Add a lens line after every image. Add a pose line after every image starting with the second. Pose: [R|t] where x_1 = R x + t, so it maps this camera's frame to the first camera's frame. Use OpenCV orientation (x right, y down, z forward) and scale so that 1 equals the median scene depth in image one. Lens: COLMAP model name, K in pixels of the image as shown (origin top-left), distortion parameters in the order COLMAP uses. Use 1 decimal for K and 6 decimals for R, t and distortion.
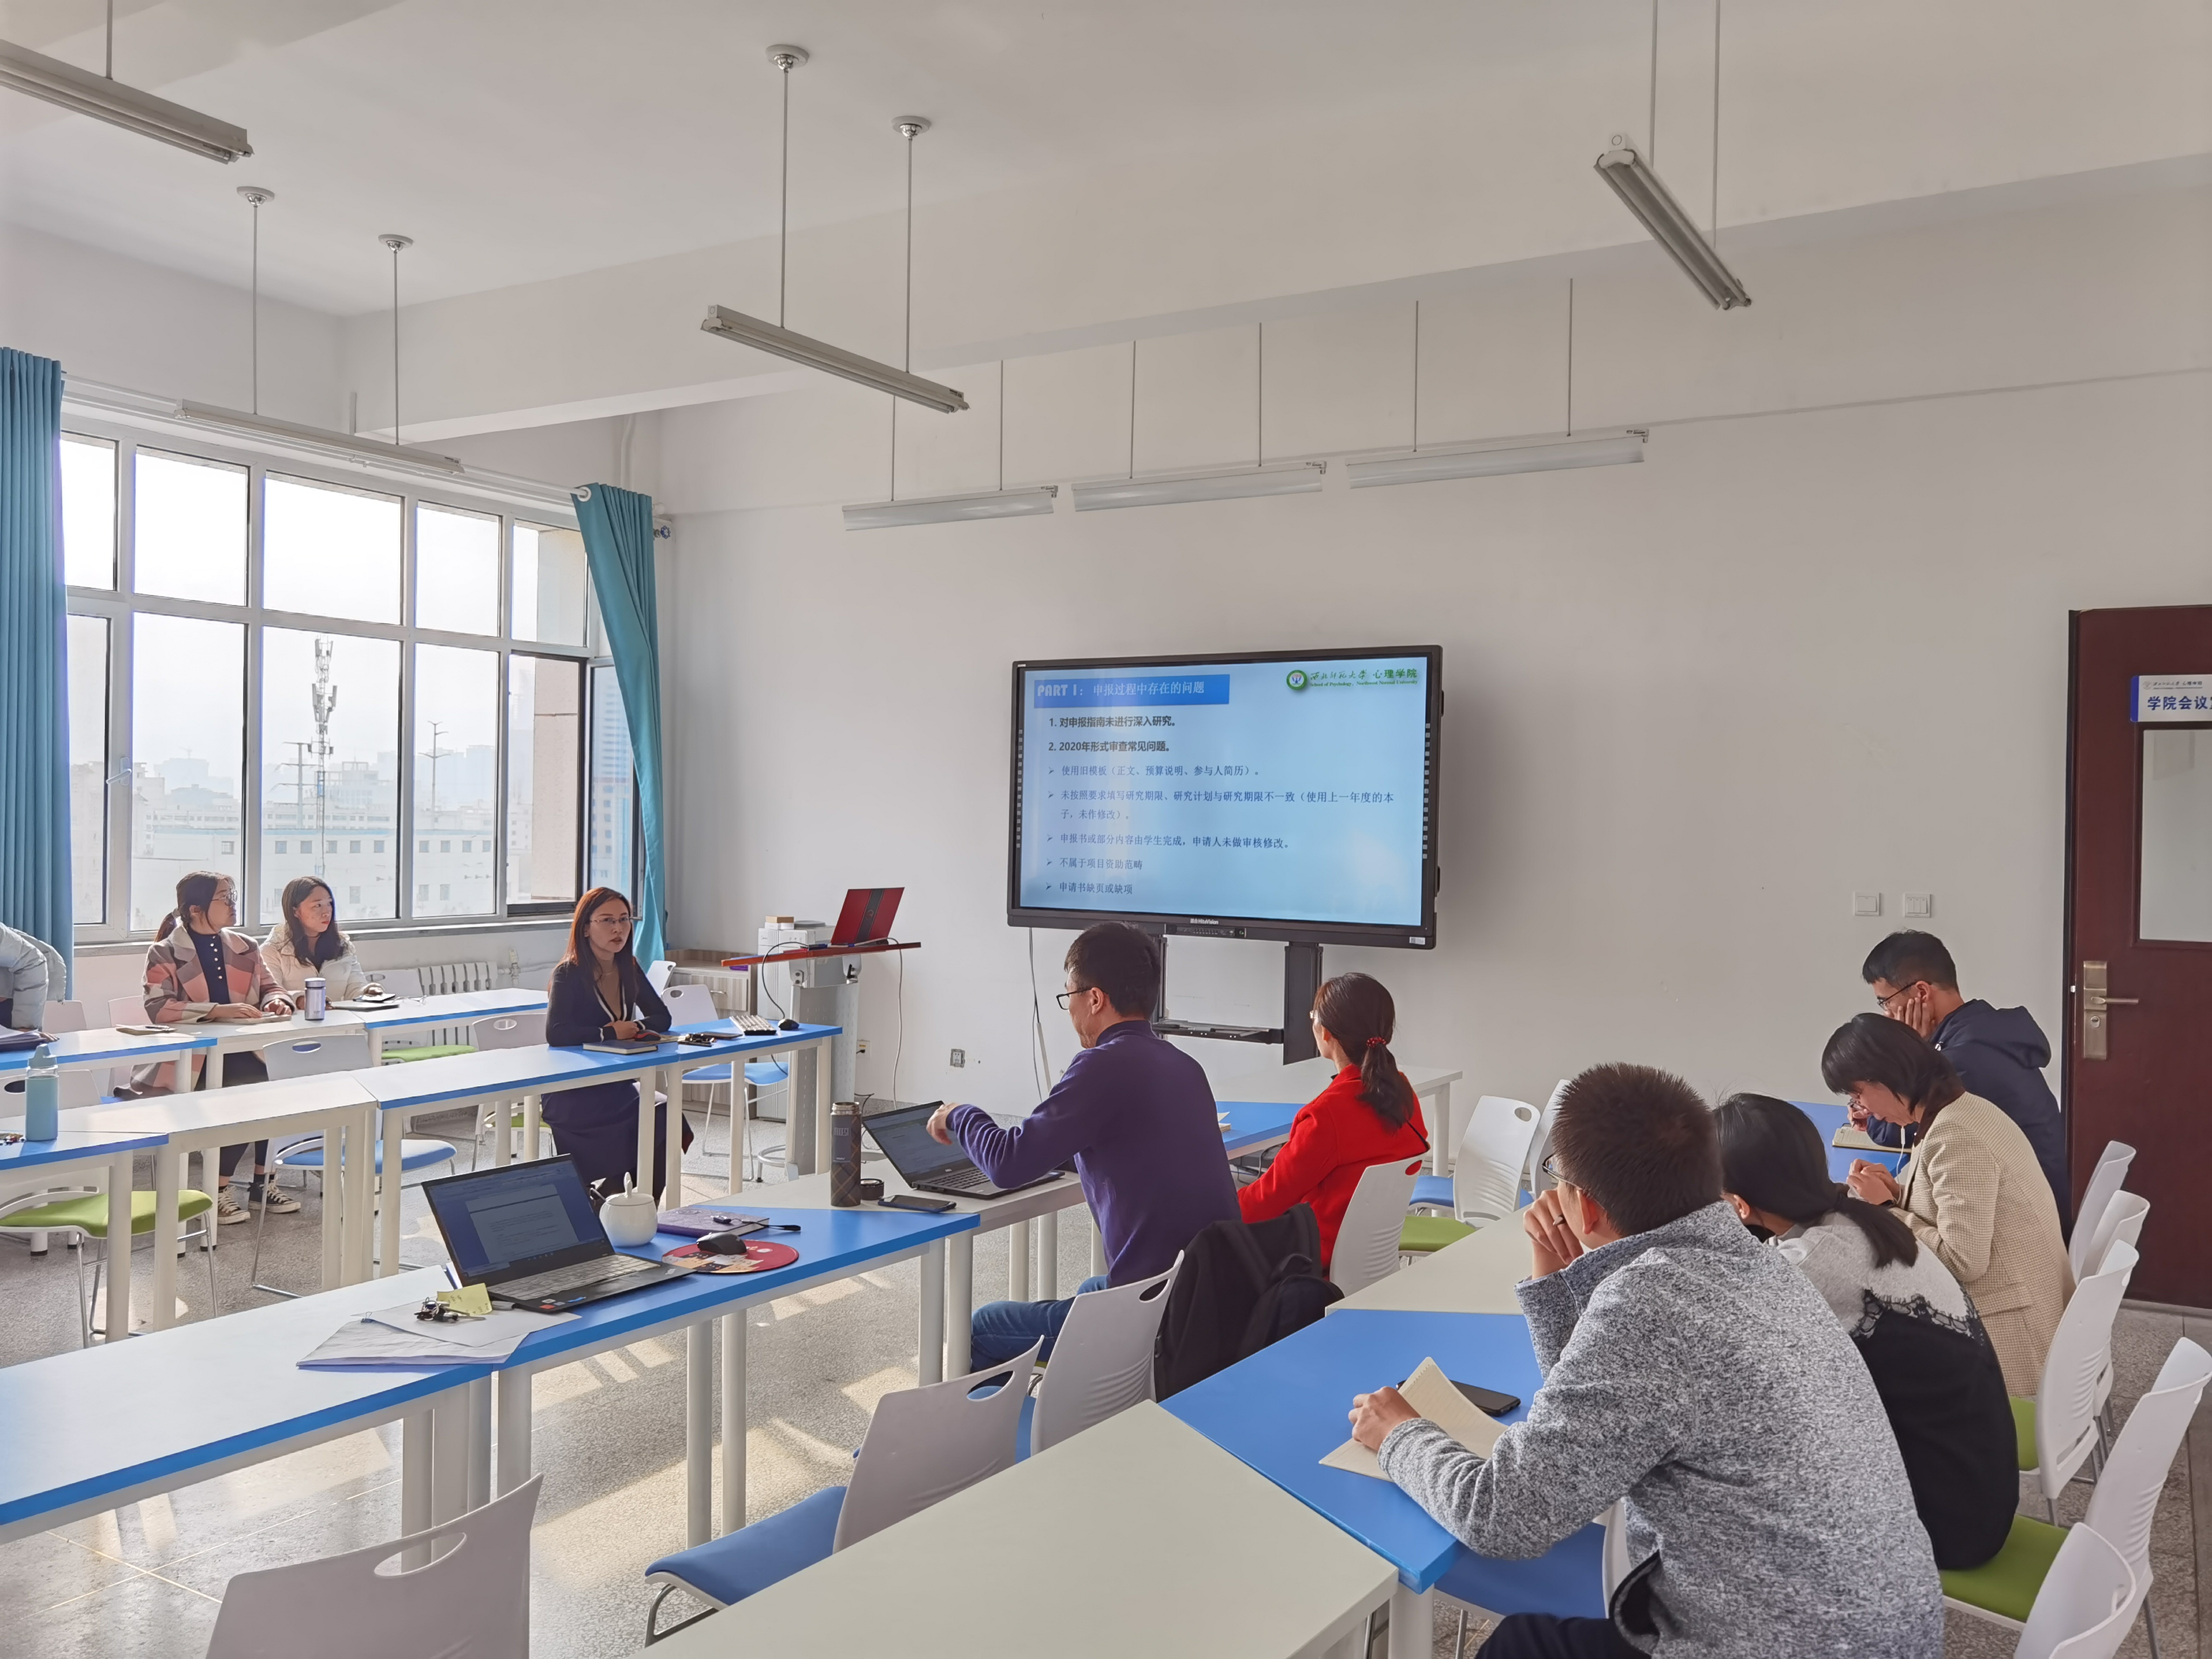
lens RADIAL K [[1749.4, 0, 1096.8], [0, 1749.4, 837.6], [0, 0, 1]] dist [0.011939, 0.005409]
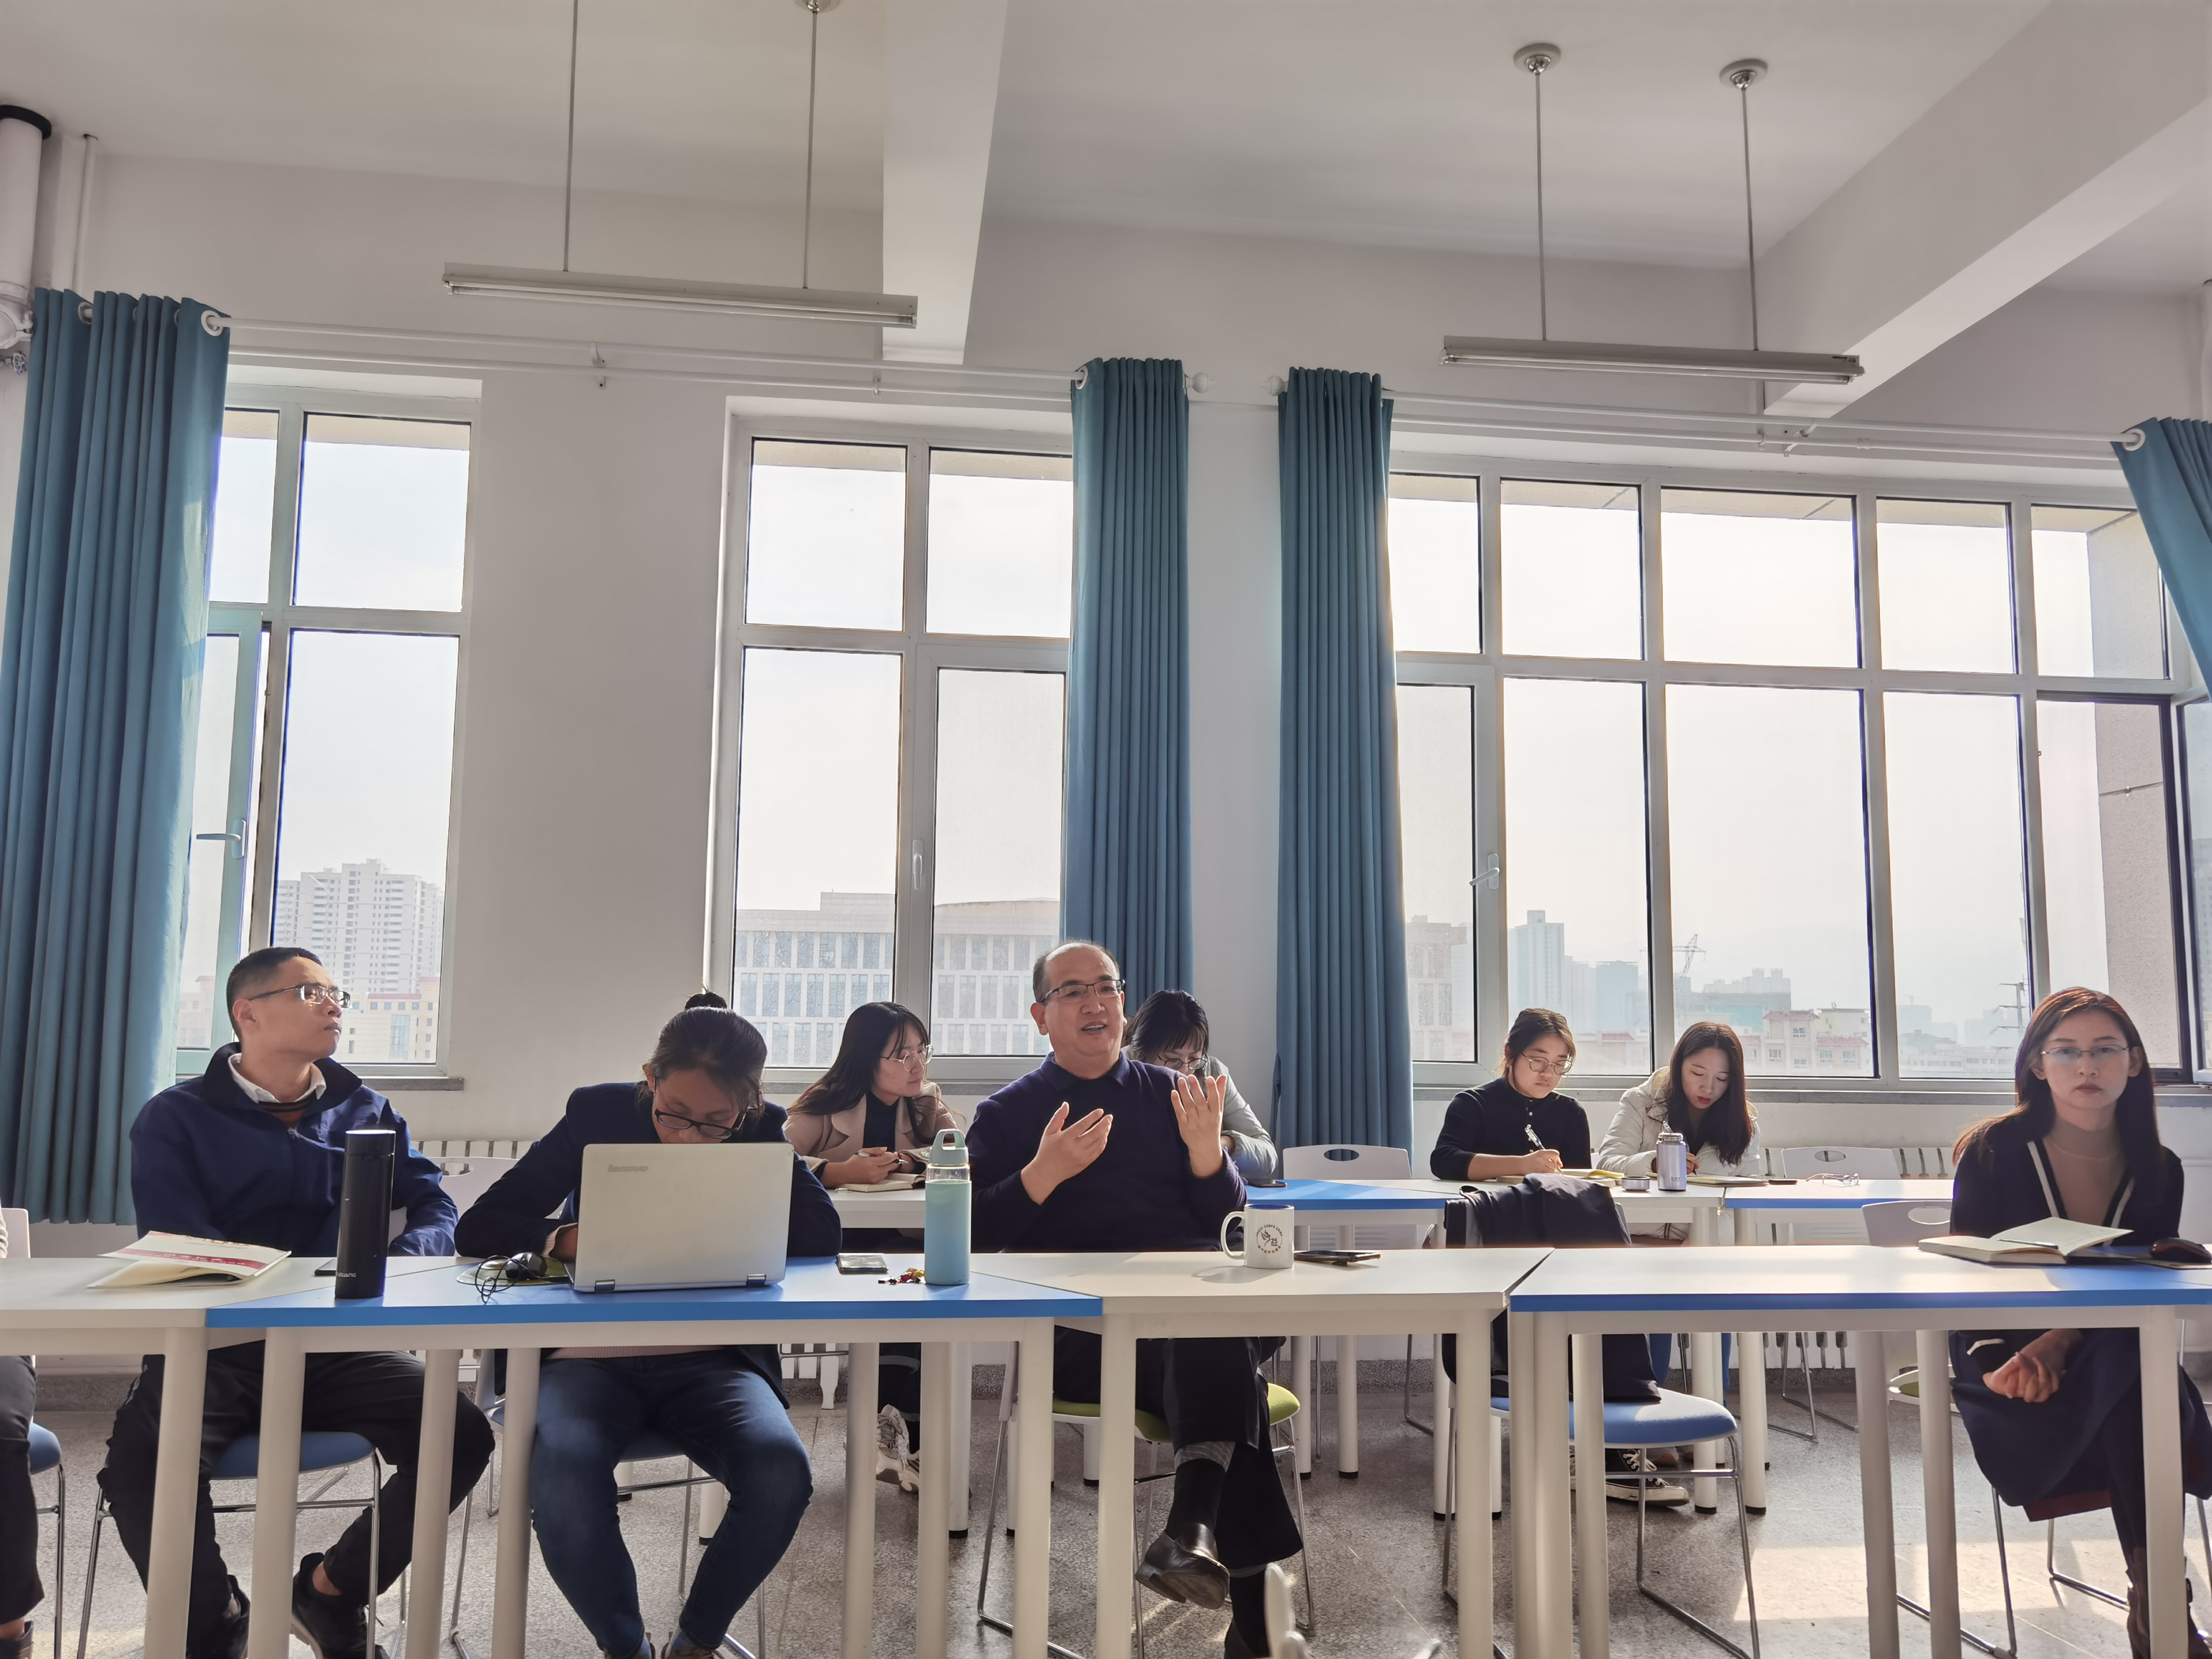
lens RADIAL K [[1749.4, 0, 1108.3], [0, 1749.4, 841.2], [0, 0, 1]] dist [0.011939, 0.005409]
pose [[0.617817, -0.097697, -0.780229, -0.033147], [-0.009640, 0.991236, -0.131752, 0.053339], [0.786263, 0.088921, 0.611461, 0.352136]]
